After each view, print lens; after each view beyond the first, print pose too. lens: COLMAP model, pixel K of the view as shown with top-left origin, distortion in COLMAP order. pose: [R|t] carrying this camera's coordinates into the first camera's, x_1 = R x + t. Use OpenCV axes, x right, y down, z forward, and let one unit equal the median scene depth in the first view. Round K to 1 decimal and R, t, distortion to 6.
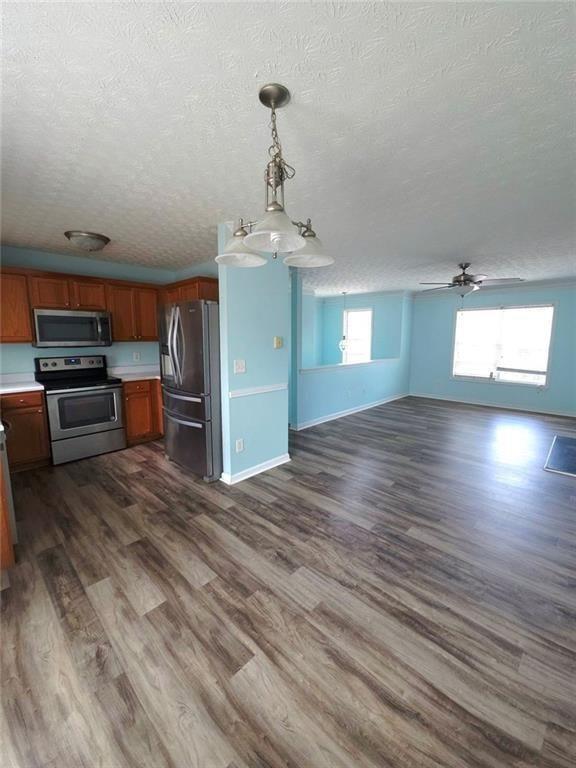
lens RADIAL K [[311.1, 0, 288.2], [0, 311.1, 377.7], [0, 0, 1]] dist [0.009433, -0.007903]
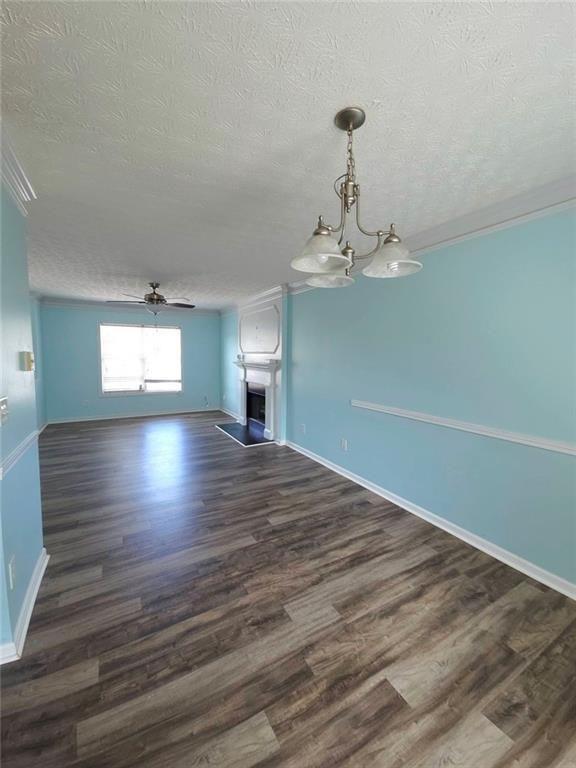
lens RADIAL K [[311.1, 0, 289.1], [0, 311.1, 375.9], [0, 0, 1]] dist [0.009433, -0.007903]
pose [[0.282276, -0.068217, 0.956905, -0.510736], [0.117412, 0.992426, 0.036115, -0.058060], [-0.952121, 0.102158, 0.288147, 0.438124]]
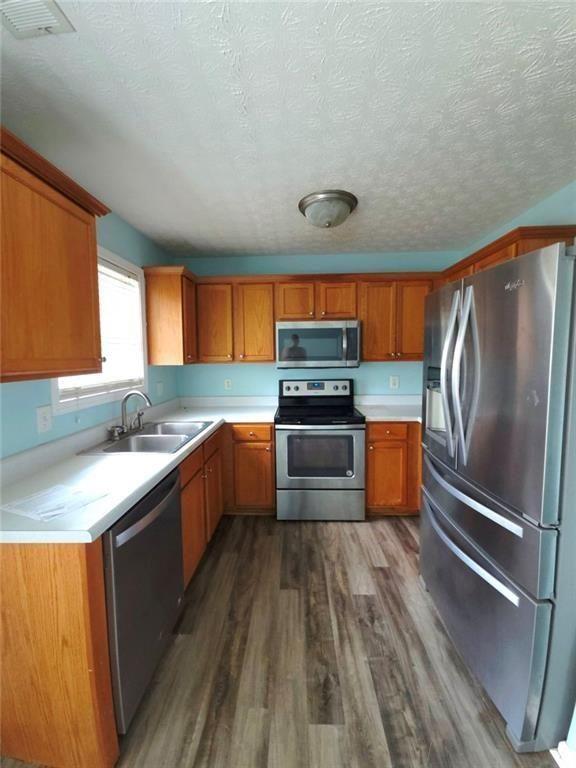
lens RADIAL K [[311.1, 0, 291.0], [0, 311.1, 377.1], [0, 0, 1]] dist [0.009433, -0.007903]
pose [[0.681185, 0.047473, -0.730571, -0.212206], [-0.084655, 0.996309, -0.014192, -0.077883], [0.727200, 0.071514, 0.682690, 0.559668]]
